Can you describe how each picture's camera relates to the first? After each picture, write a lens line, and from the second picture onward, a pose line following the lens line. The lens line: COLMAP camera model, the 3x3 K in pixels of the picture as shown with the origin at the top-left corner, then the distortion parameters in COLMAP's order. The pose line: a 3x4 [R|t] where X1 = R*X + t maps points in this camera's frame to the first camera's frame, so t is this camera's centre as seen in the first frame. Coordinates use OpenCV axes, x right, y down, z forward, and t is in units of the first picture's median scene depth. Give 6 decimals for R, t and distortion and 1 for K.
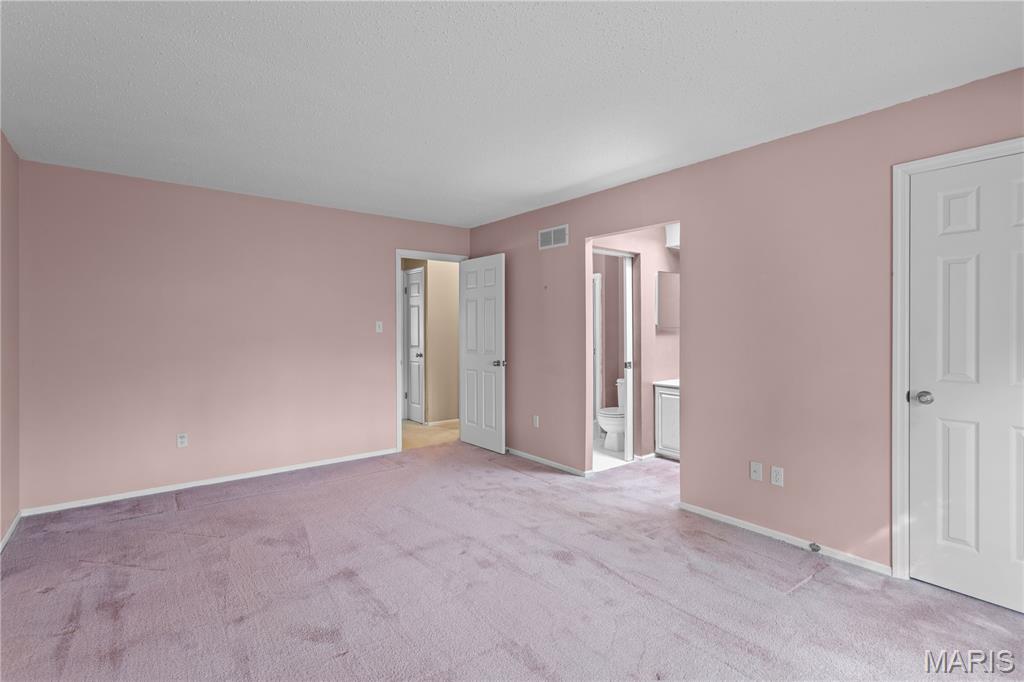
lens RADIAL K [[482.3, 0, 510.3], [0, 482.3, 334.9], [0, 0, 1]] dist [0.002882, 0.003189]
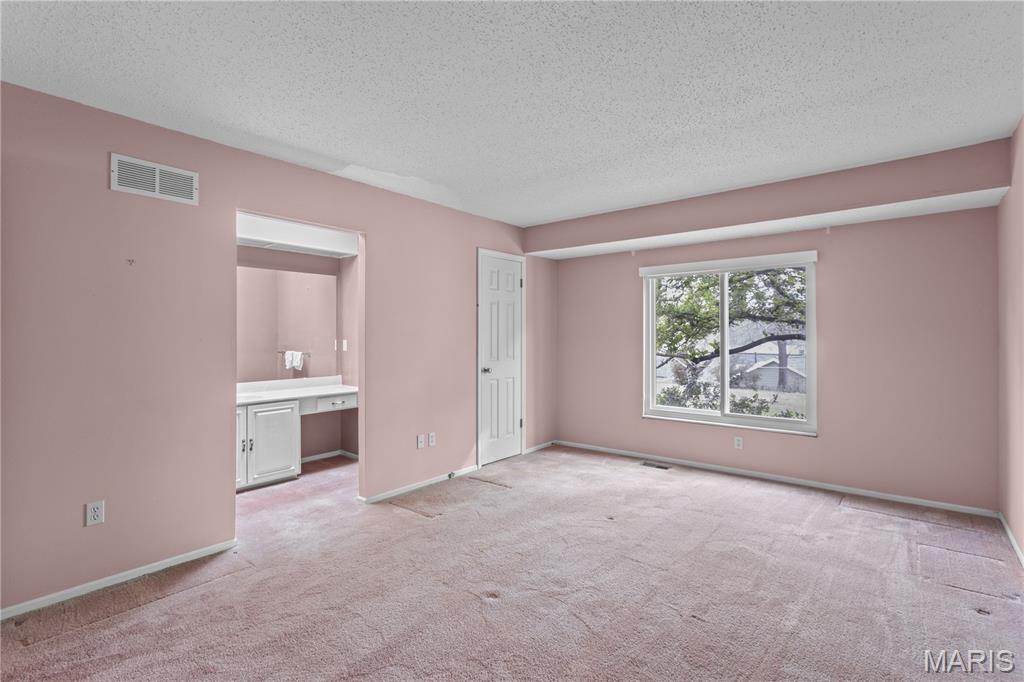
lens RADIAL K [[482.3, 0, 512.5], [0, 482.3, 337.4], [0, 0, 1]] dist [0.002882, 0.003189]
pose [[-0.217397, 0.004647, 0.976072, -0.800310], [0.020354, 0.999793, -0.000227, -0.001314], [-0.975871, 0.019817, -0.217447, 0.970745]]
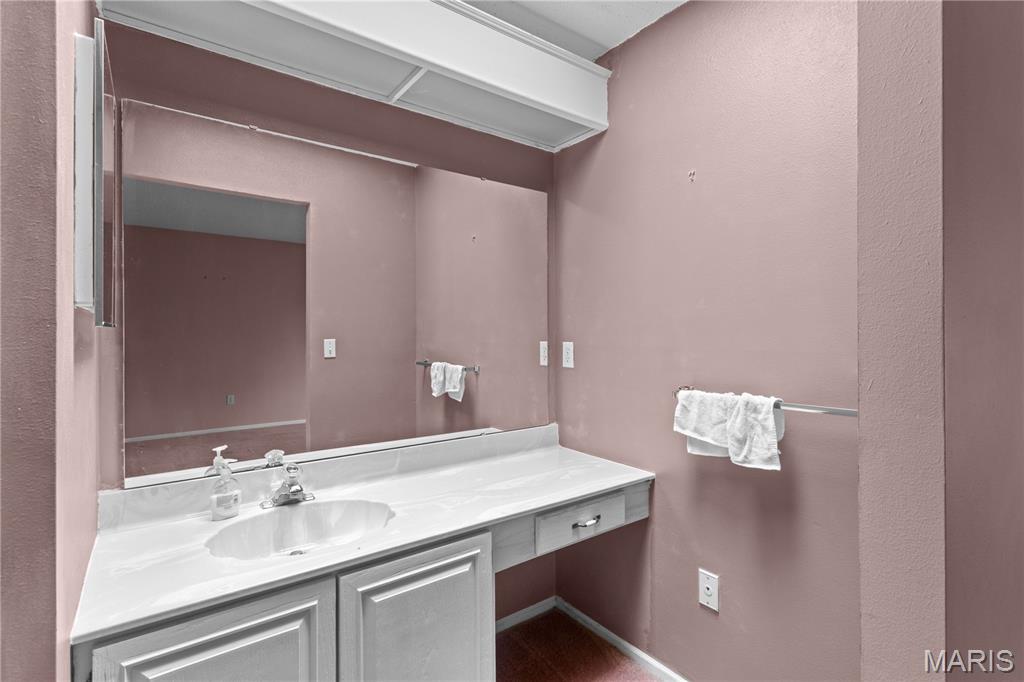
lens RADIAL K [[482.3, 0, 510.1], [0, 482.3, 338.2], [0, 0, 1]] dist [0.002882, 0.003189]
pose [[0.021546, 0.001054, 0.999767, -0.113444], [0.019323, 0.999812, -0.001471, -0.007535], [-0.999581, 0.019350, 0.021522, 1.149443]]
